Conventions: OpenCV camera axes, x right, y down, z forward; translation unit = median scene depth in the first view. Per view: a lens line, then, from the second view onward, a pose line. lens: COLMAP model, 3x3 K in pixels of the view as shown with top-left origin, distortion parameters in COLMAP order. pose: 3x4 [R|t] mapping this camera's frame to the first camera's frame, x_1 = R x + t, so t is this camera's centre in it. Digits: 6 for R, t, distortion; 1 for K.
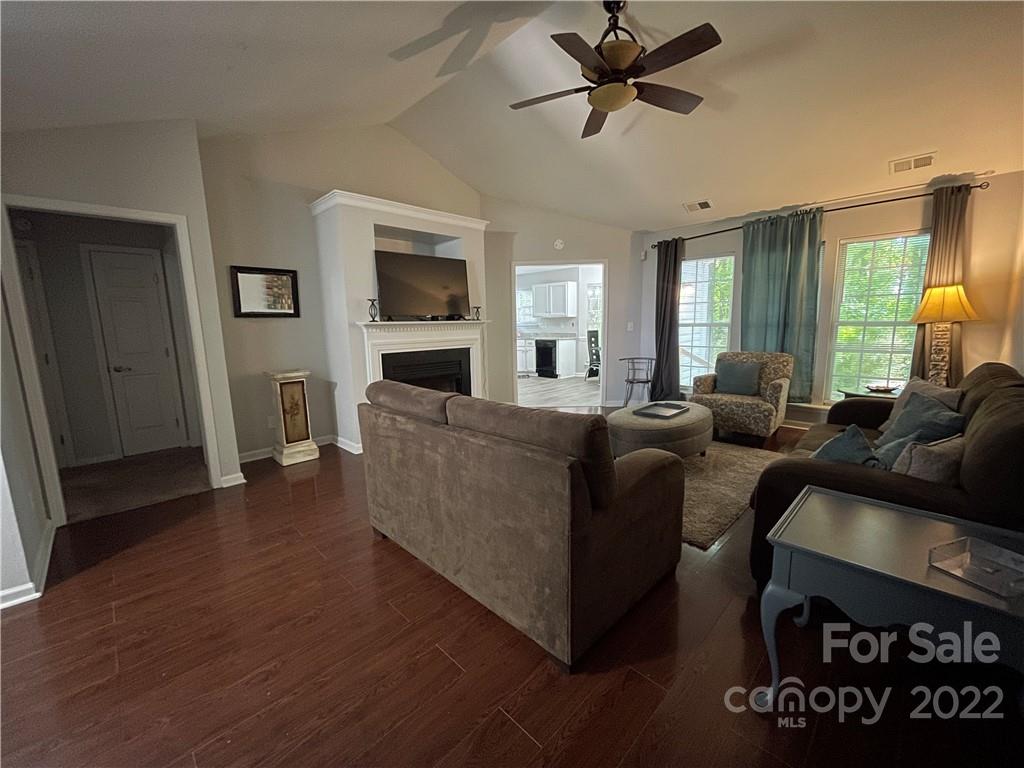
lens RADIAL K [[415.1, 0, 508.2], [0, 415.1, 383.4], [0, 0, 1]] dist [-0.002408, 0.000676]
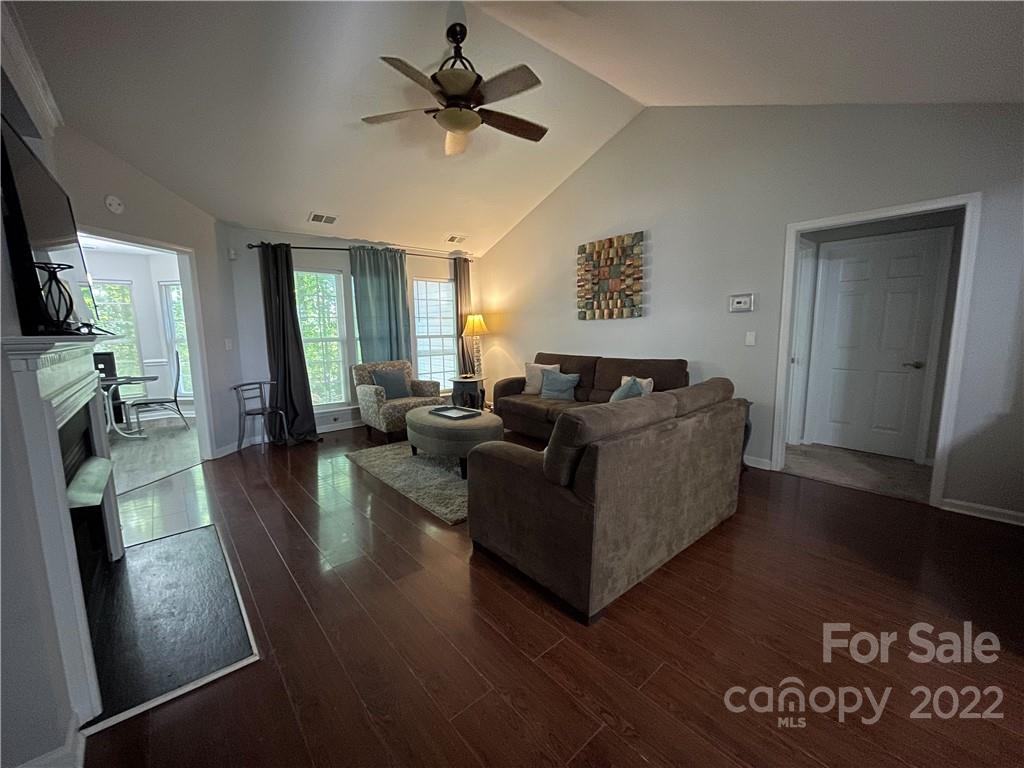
lens RADIAL K [[415.1, 0, 515.5], [0, 415.1, 382.4], [0, 0, 1]] dist [-0.002408, 0.000676]
pose [[0.066008, -0.111352, 0.991587, -0.430667], [0.157366, 0.982479, 0.099853, -0.061777], [-0.985332, 0.149451, 0.082374, 0.436327]]
